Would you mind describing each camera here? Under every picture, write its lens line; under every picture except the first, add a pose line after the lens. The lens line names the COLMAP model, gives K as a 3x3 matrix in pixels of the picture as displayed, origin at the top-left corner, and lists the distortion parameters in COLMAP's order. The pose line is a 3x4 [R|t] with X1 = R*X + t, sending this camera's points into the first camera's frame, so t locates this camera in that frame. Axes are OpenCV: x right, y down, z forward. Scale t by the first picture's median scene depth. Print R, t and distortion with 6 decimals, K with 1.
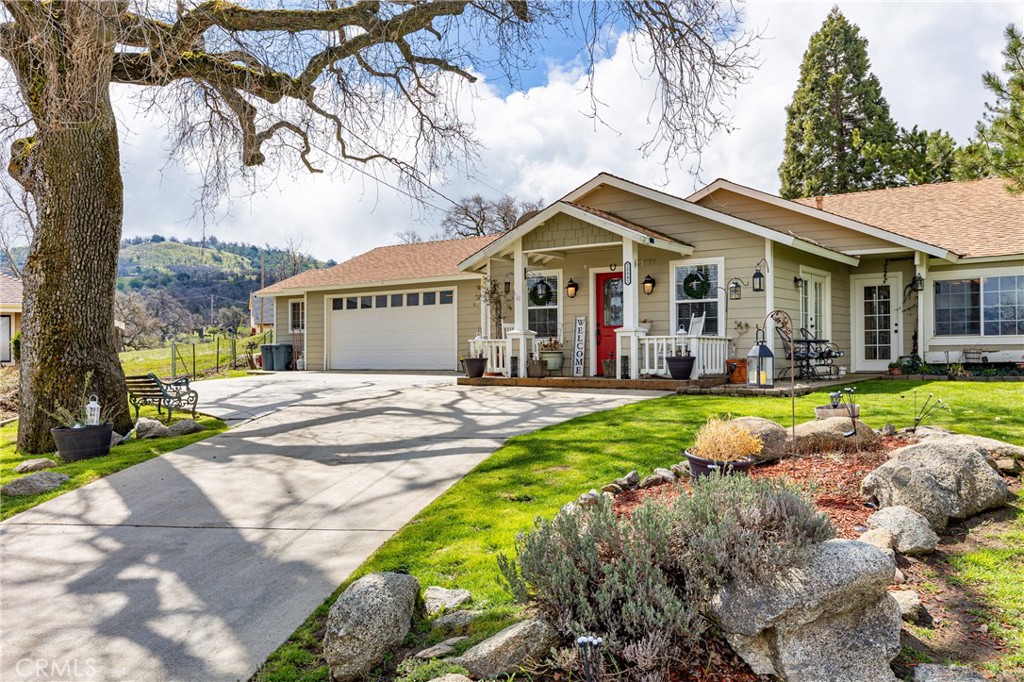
lens RADIAL K [[867.1, 0, 512.0], [0, 867.1, 341.0], [0, 0, 1]] dist [0.009037, 0.004119]
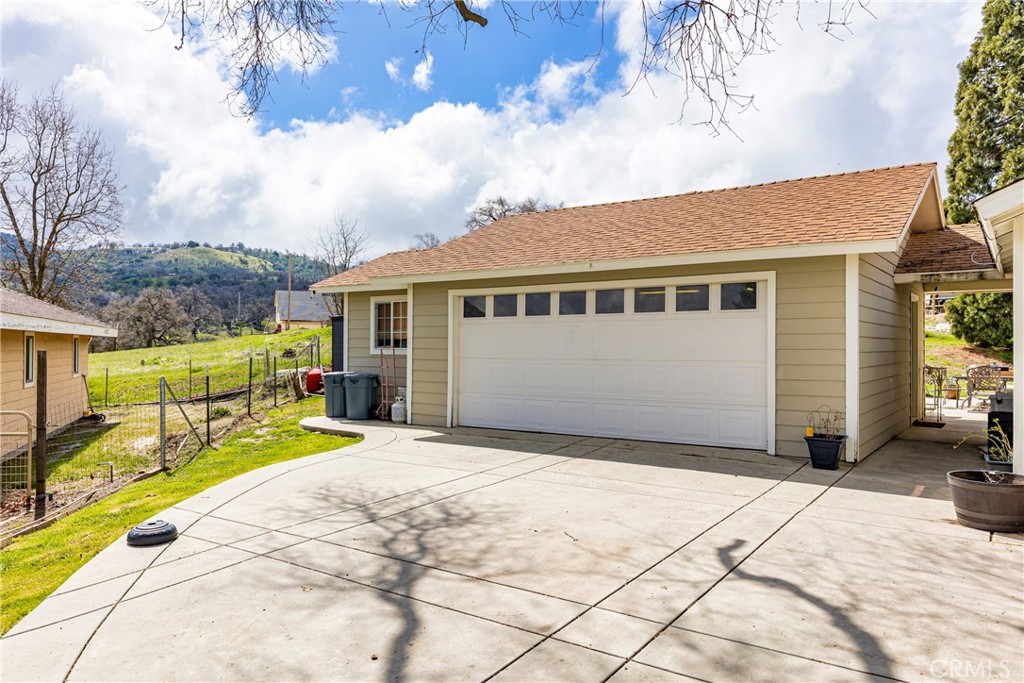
lens RADIAL K [[727.3, 0, 508.8], [0, 727.3, 332.7], [0, 0, 1]] dist [0.003618, 0.002658]
pose [[0.999709, 0.008435, 0.022587, -0.040833], [-0.008399, 0.999963, -0.001693, -0.005540], [-0.022601, 0.001503, 0.999743, 0.117083]]
